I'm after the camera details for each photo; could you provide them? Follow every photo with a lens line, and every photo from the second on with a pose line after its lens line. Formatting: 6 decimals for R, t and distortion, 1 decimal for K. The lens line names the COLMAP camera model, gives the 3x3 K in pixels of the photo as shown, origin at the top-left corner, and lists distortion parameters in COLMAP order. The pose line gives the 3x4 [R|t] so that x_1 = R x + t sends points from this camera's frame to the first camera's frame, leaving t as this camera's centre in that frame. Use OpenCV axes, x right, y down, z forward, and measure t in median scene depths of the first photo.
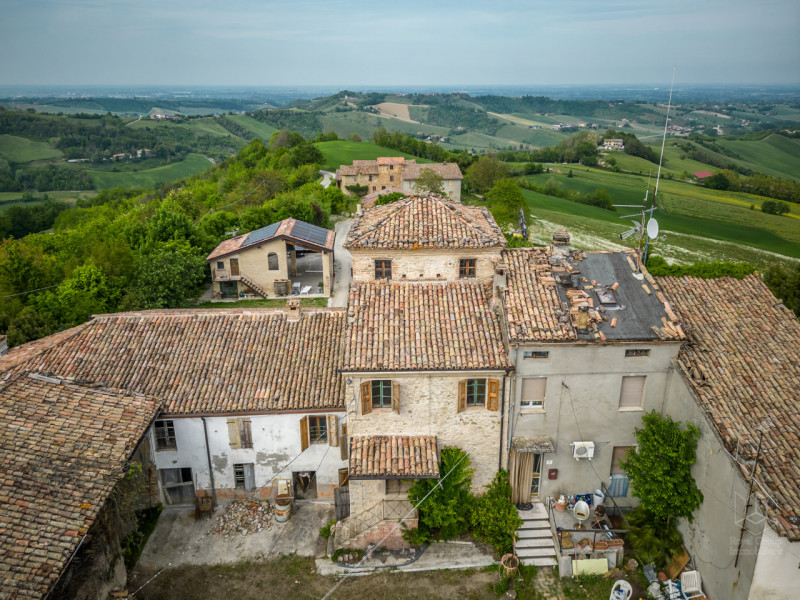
lens RADIAL K [[571.1, 0, 401.4], [0, 571.1, 277.4], [0, 0, 1]] dist [0.067695, -0.056179]
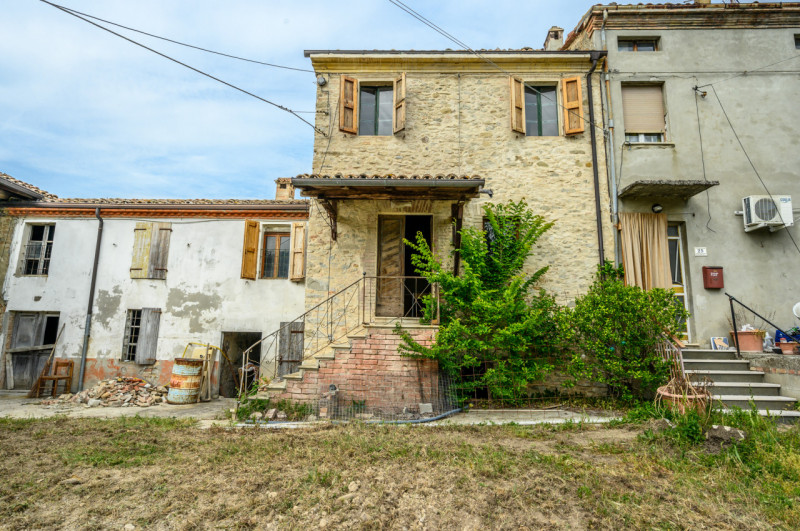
lens RADIAL K [[438.1, 0, 399.3], [0, 438.1, 264.6], [0, 0, 1]] dist [-0.001809, -0.000315]
pose [[0.996575, 0.007301, -0.082368, 0.024580], [-0.046573, 0.872642, -0.486135, 0.515780], [0.068328, 0.488306, 0.869993, 0.637572]]
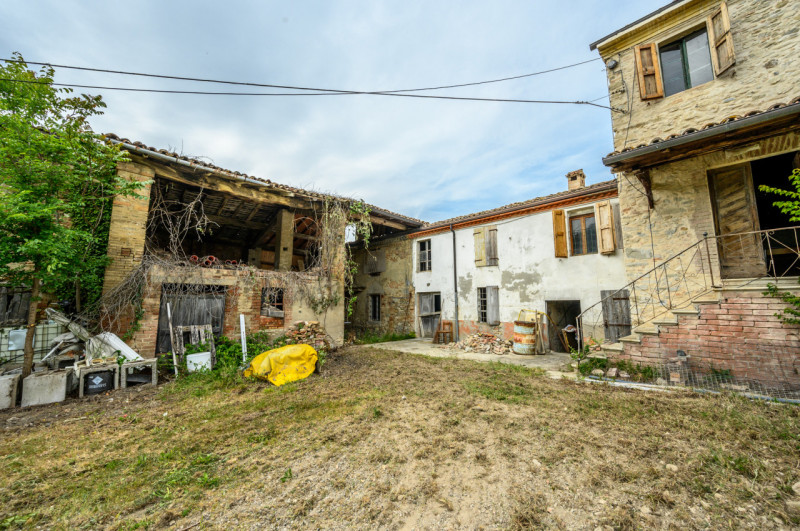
lens RADIAL K [[315.2, 0, 400.0], [0, 315.2, 265.5], [0, 0, 1]] dist [-0.001439, 0.000533]
pose [[0.665868, -0.093122, -0.740235, -0.010579], [-0.244659, 0.910060, -0.334565, 0.509058], [0.704814, 0.403881, 0.583196, 0.654888]]
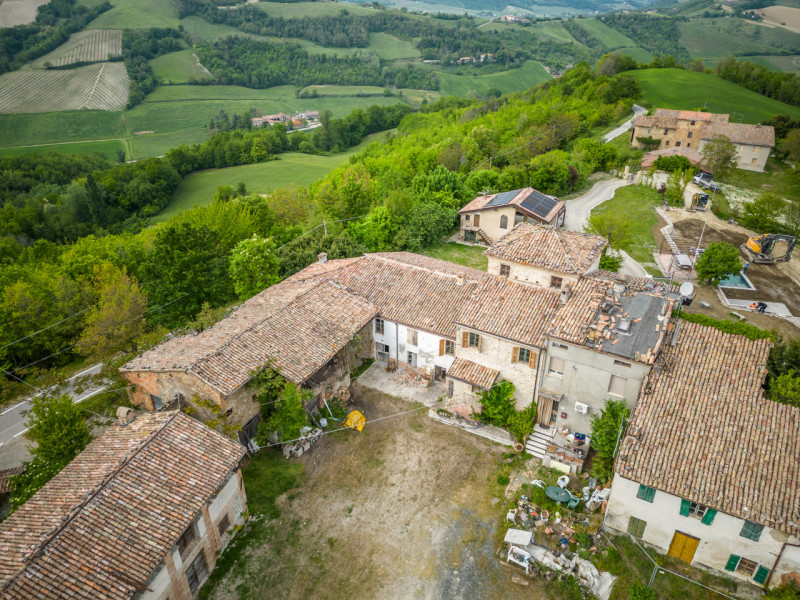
lens RADIAL K [[561.0, 0, 402.8], [0, 561.0, 300.1], [0, 0, 1]] dist [0.072268, -0.063138]
pose [[0.849816, 0.268370, -0.453642, 0.512946], [-0.178052, 0.956243, 0.232155, -0.276770], [0.496095, -0.116517, 0.860415, -0.607330]]
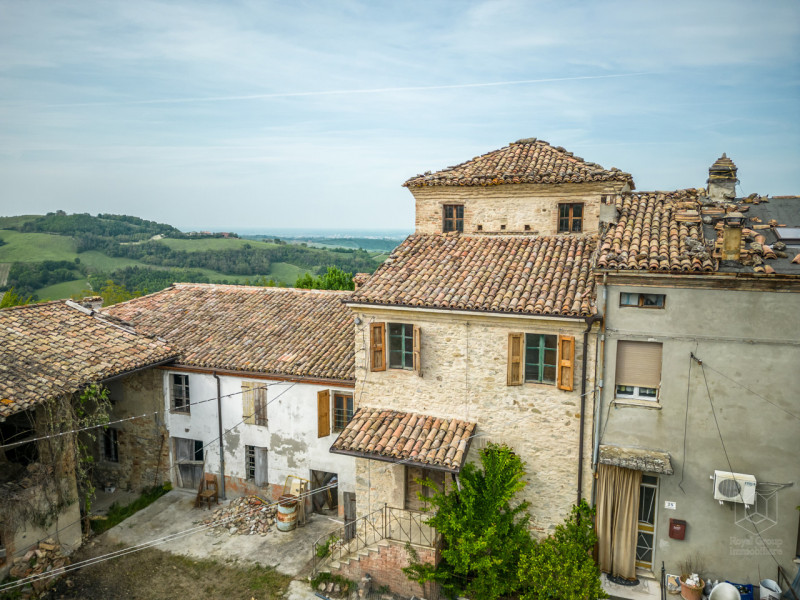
lens RADIAL K [[561.0, 0, 402.8], [0, 561.0, 300.1], [0, 0, 1]] dist [0.072268, -0.063138]
pose [[0.928069, 0.057886, -0.367882, 0.200803], [-0.128735, 0.976814, -0.171063, 0.245729], [0.349450, 0.206117, 0.914002, 0.330732]]
